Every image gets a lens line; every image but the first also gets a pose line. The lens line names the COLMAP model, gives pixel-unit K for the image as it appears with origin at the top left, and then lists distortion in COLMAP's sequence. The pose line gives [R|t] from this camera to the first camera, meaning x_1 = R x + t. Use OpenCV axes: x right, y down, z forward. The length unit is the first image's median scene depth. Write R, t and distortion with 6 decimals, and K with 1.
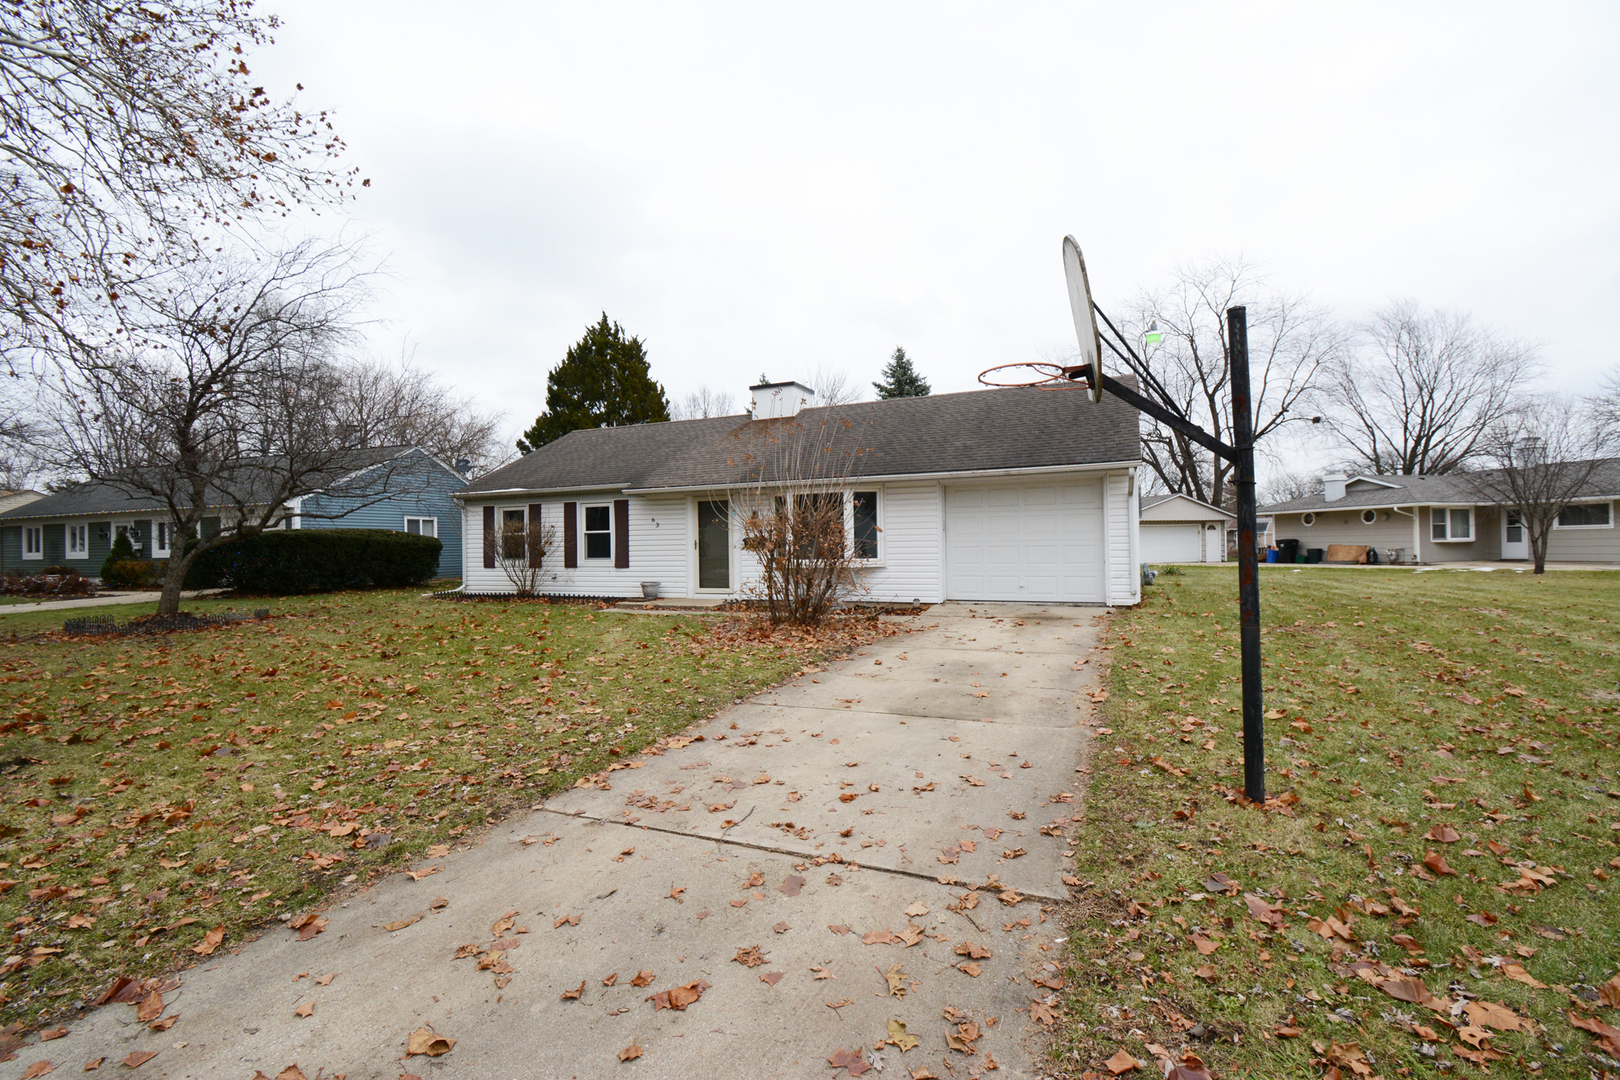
lens RADIAL K [[705.7, 0, 805.6], [0, 705.7, 536.0], [0, 0, 1]] dist [-0.034178, -0.002639]
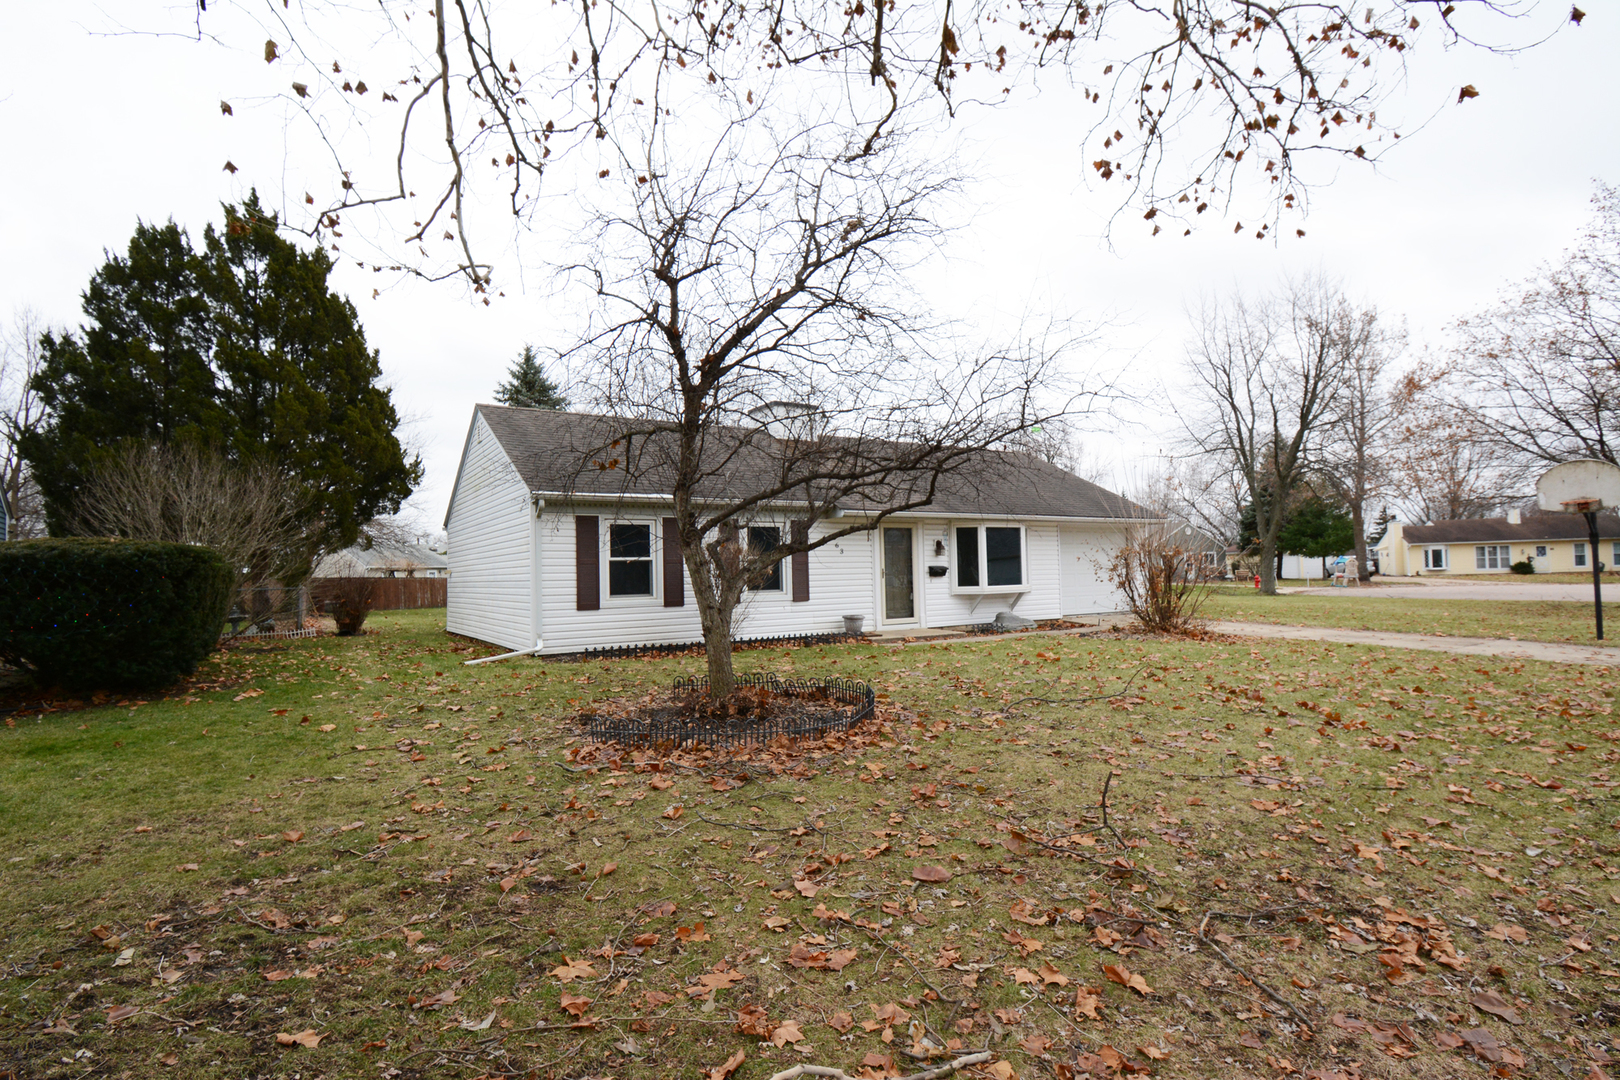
lens RADIAL K [[788.7, 0, 810.9], [0, 788.7, 537.8], [0, 0, 1]] dist [-0.006270, -0.000246]
pose [[0.562650, 0.039534, 0.825749, -1.013992], [0.002035, 0.998787, -0.049205, 0.015719], [-0.826693, 0.029365, 0.561887, 0.449695]]
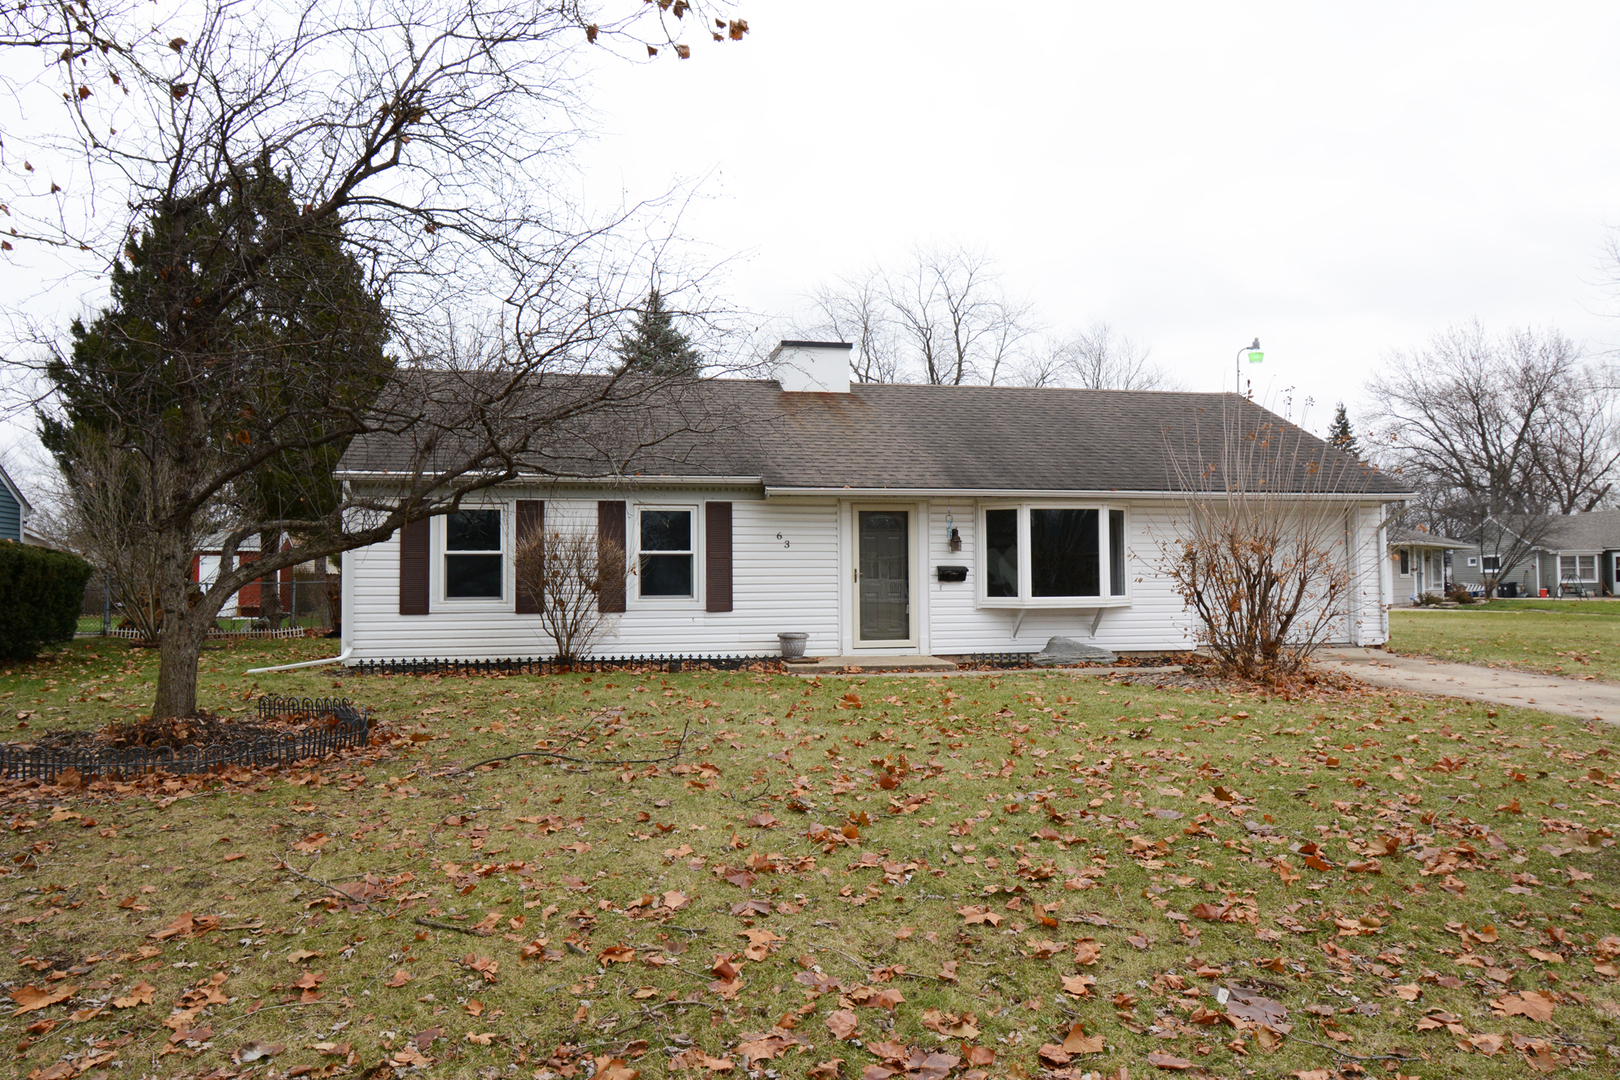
lens RADIAL K [[1036.7, 0, 808.2], [0, 1036.7, 548.4], [0, 0, 1]] dist [-0.002471, -0.001346]
pose [[0.822185, 0.026660, 0.568595, -0.704218], [-0.014223, 0.999553, -0.026301, 0.012578], [-0.569042, 0.013537, 0.822197, 0.199040]]
